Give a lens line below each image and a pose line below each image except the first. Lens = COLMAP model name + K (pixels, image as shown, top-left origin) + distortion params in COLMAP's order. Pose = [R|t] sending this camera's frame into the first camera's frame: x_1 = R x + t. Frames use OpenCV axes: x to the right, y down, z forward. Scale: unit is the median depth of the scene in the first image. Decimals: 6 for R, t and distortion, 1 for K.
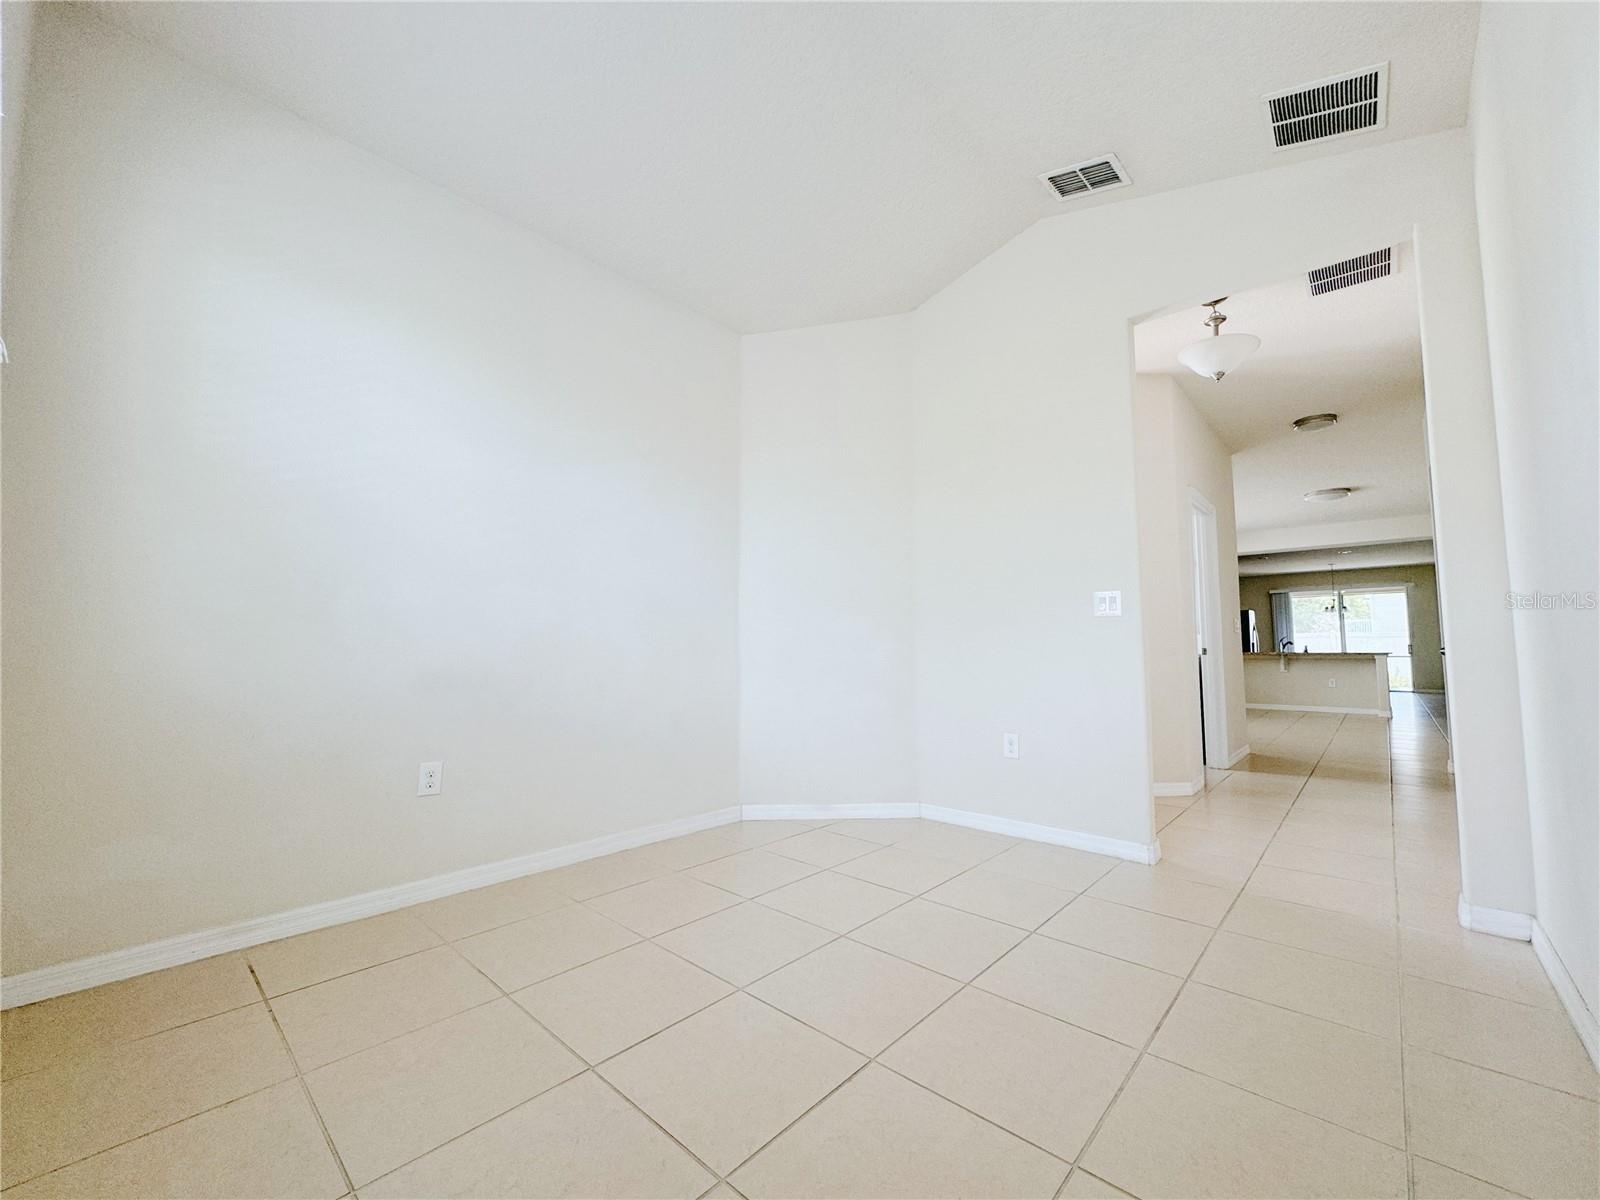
lens RADIAL K [[641.2, 0, 793.7], [0, 641.2, 602.4], [0, 0, 1]] dist [-0.000744, -0.000548]
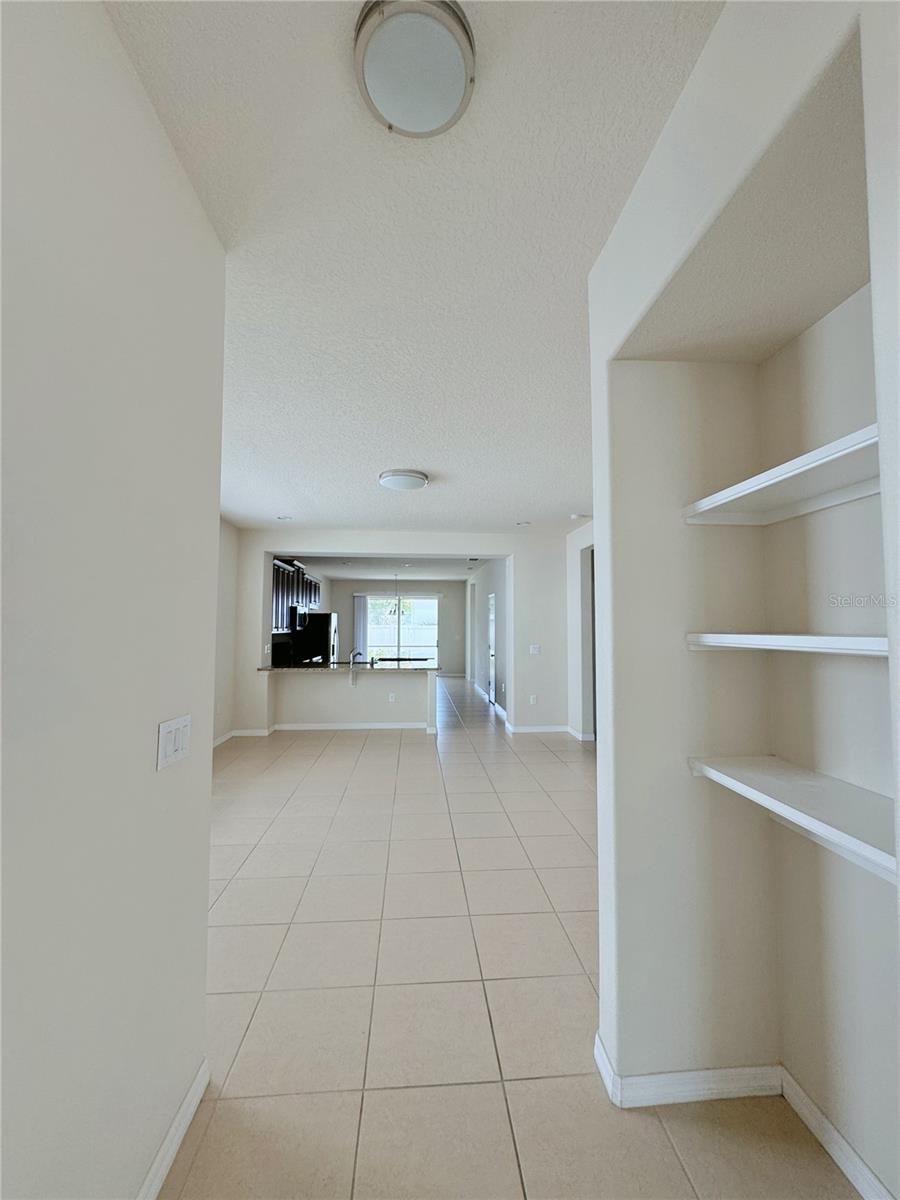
lens RADIAL K [[480.9, 0, 449.9], [0, 480.9, 601.8], [0, 0, 1]] dist [-0.000744, -0.000548]
pose [[0.680993, 0.037992, 0.731304, 0.271414], [-0.055839, 0.998440, 0.000128, -0.015991], [-0.730158, -0.040923, 0.682052, 0.333044]]
